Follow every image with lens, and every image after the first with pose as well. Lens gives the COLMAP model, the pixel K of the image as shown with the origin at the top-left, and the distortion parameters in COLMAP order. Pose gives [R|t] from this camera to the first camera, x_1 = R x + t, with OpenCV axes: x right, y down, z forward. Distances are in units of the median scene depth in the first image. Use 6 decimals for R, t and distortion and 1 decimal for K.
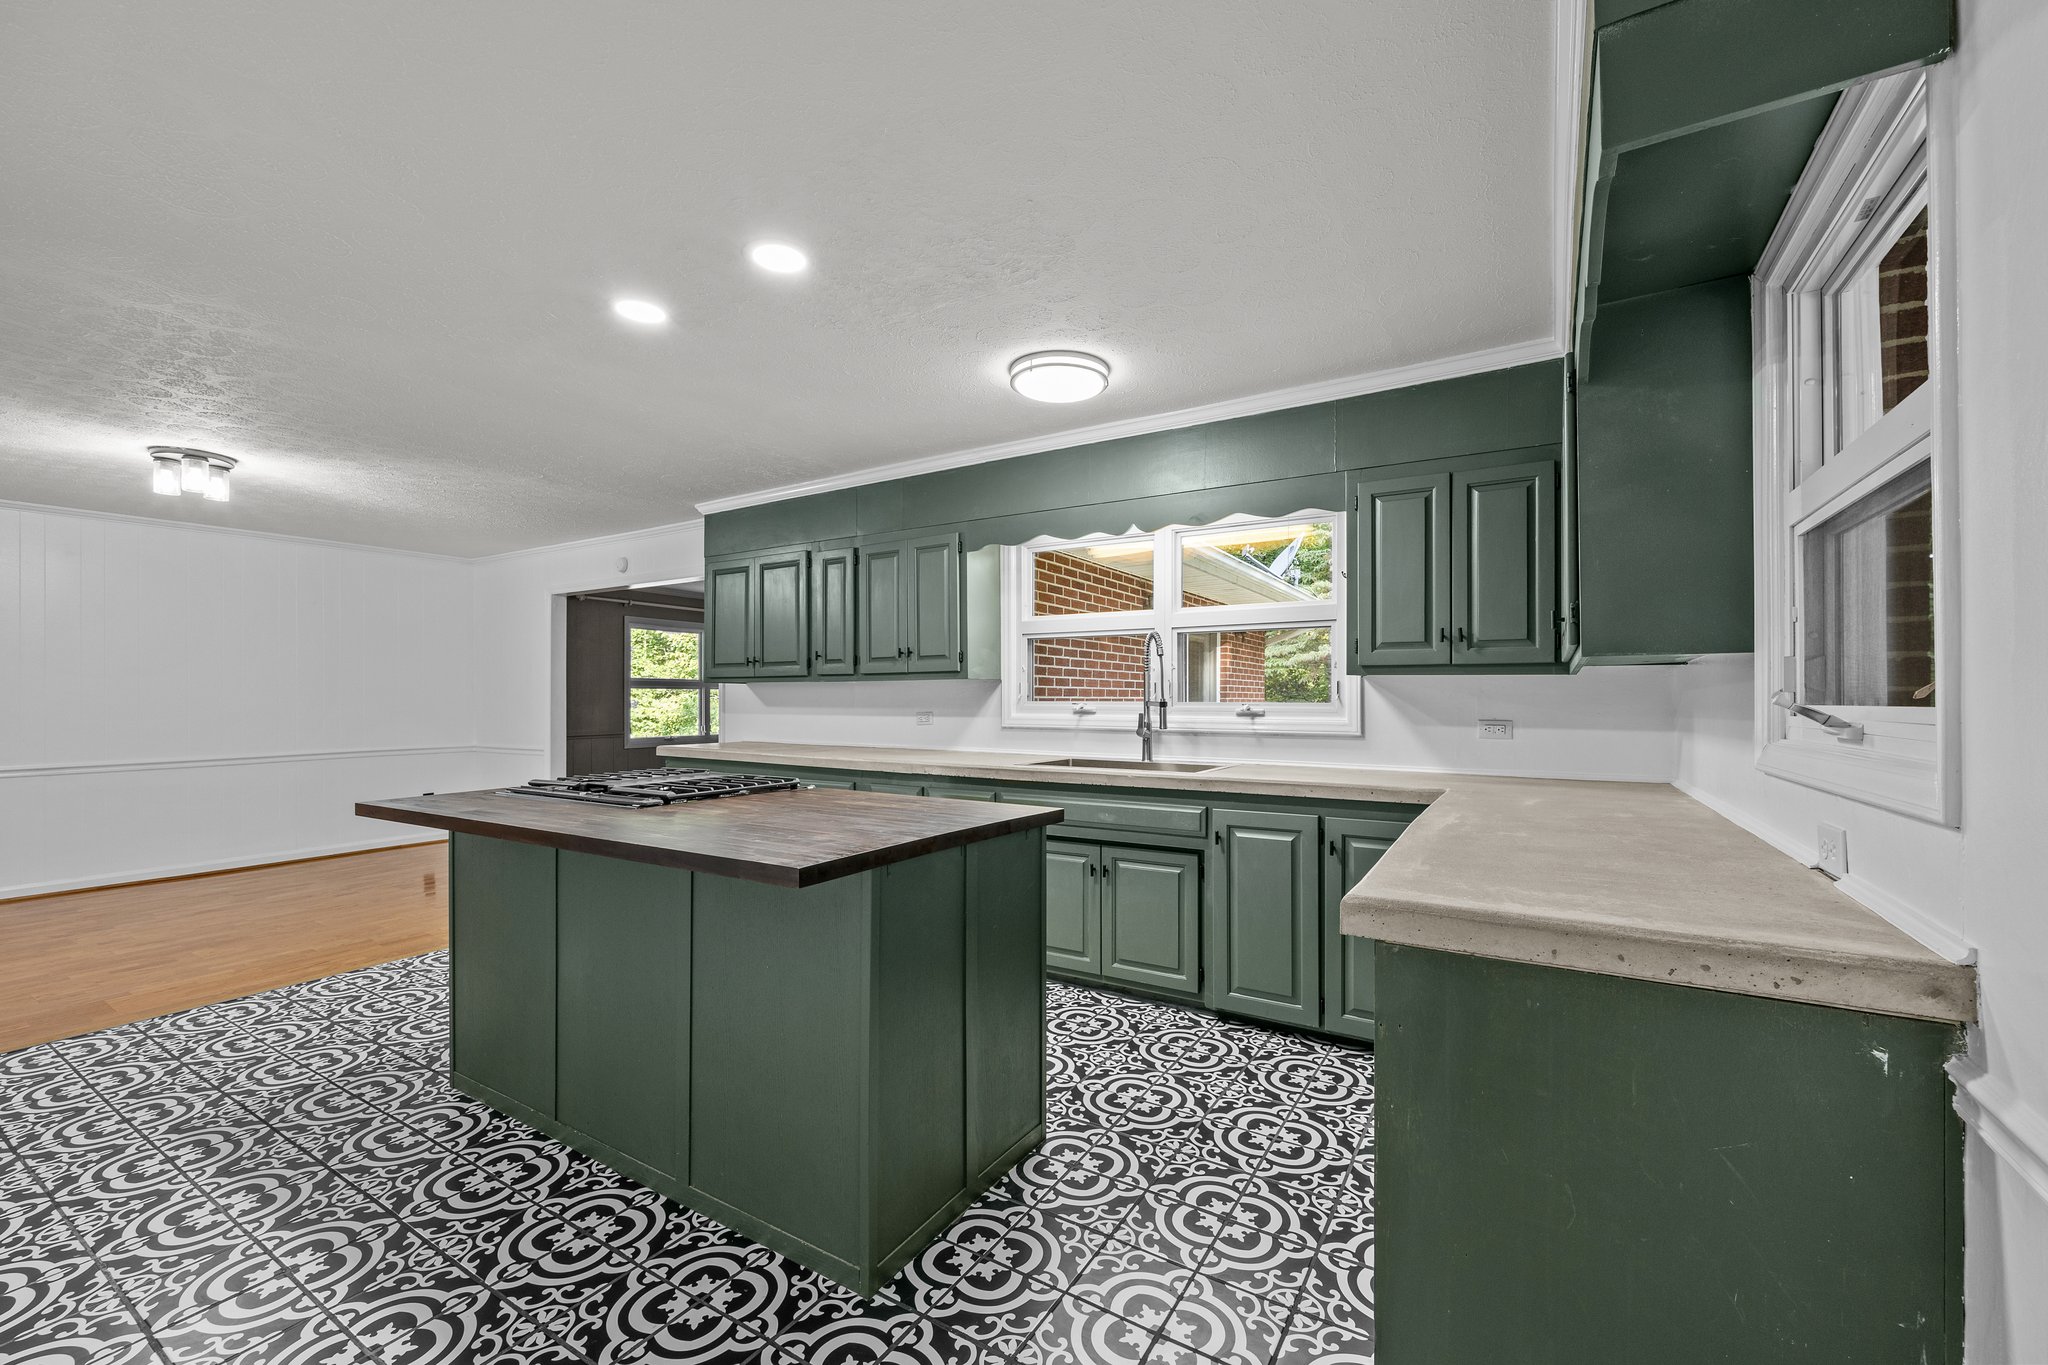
lens RADIAL K [[833.7, 0, 1028.2], [0, 833.7, 690.0], [0, 0, 1]] dist [0.002940, 0.000399]
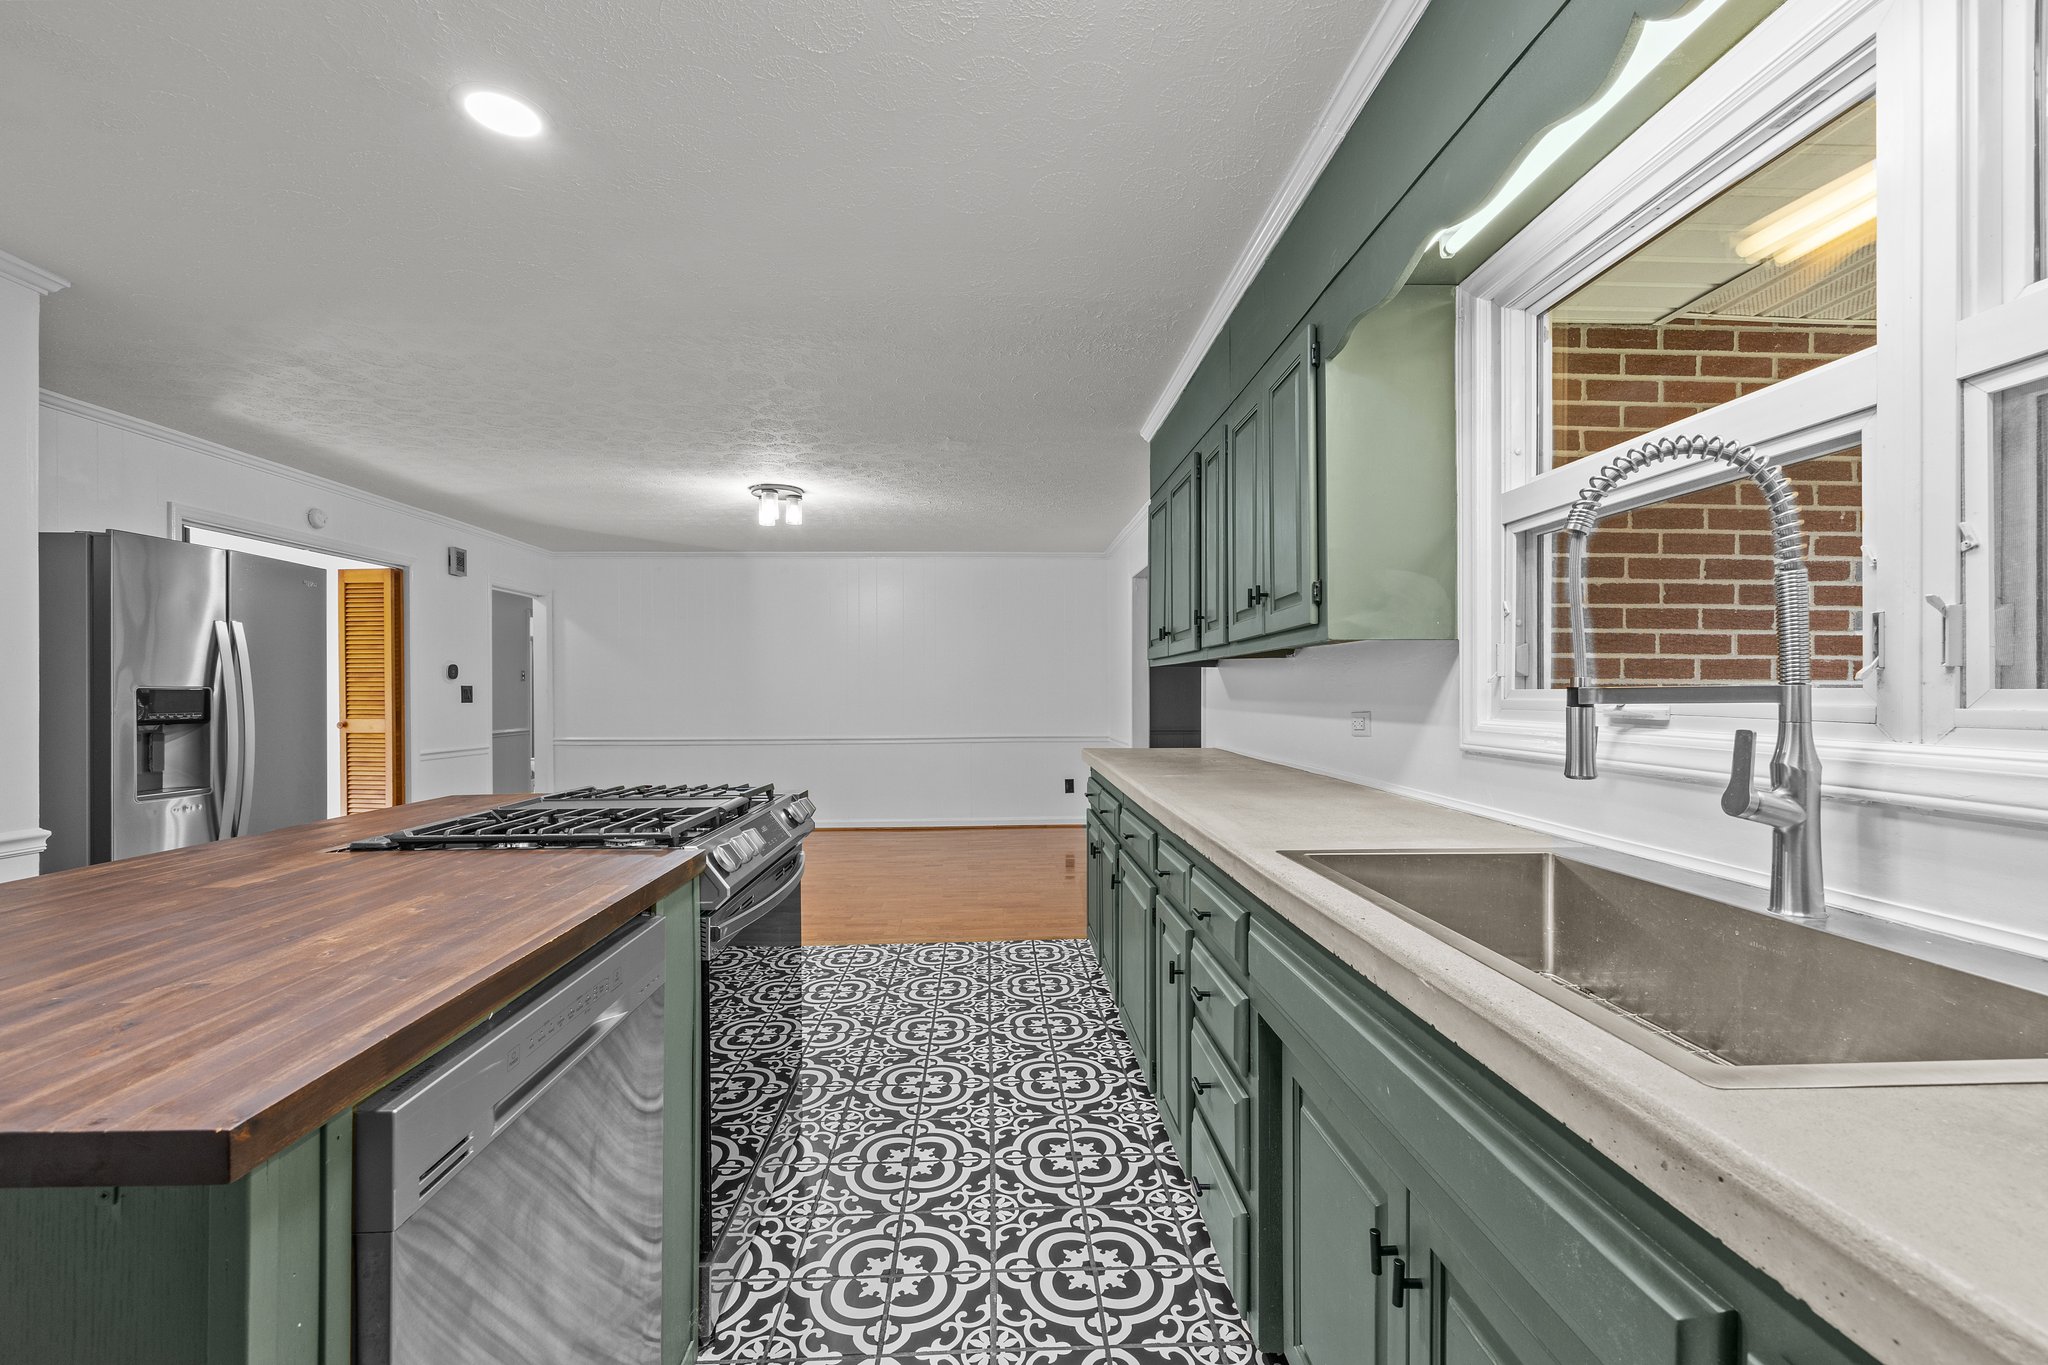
lens RADIAL K [[833.7, 0, 1019.8], [0, 833.7, 690.8], [0, 0, 1]] dist [0.002940, 0.000399]
pose [[0.551738, -0.001730, -0.834016, 0.204468], [0.007342, 0.999969, 0.002783, 0.011323], [0.833985, -0.007659, 0.551733, 0.585503]]
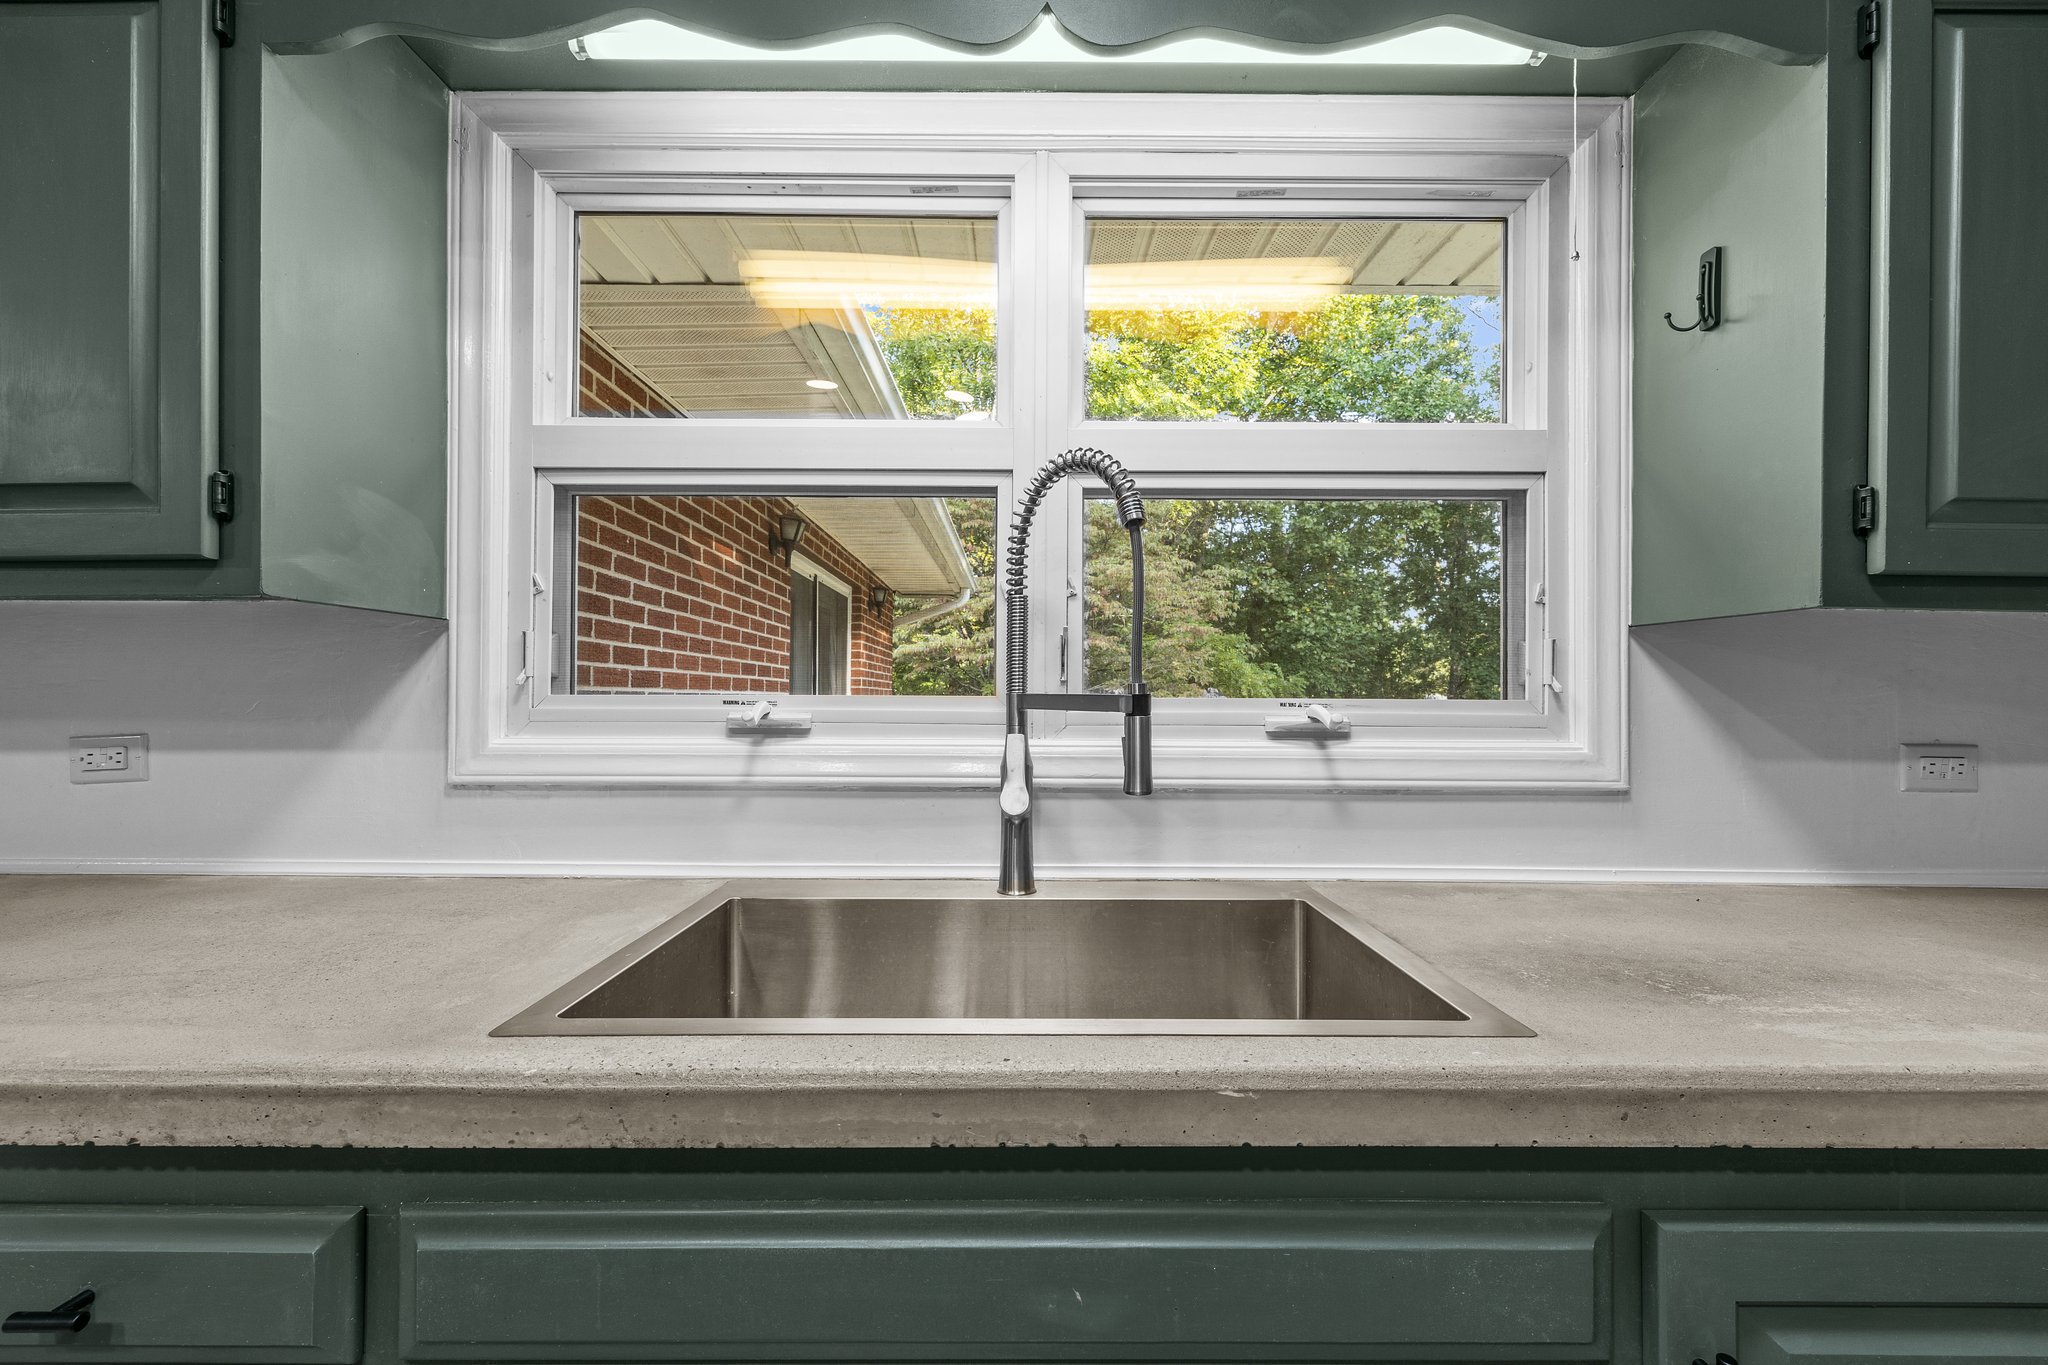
lens RADIAL K [[833.7, 0, 1029.6], [0, 833.7, 687.2], [0, 0, 1]] dist [0.002940, 0.000399]
pose [[0.856513, 0.008698, 0.516051, -0.008896], [-0.007559, 0.999962, -0.004309, 0.010774], [-0.516069, -0.000210, 0.856547, 0.663790]]
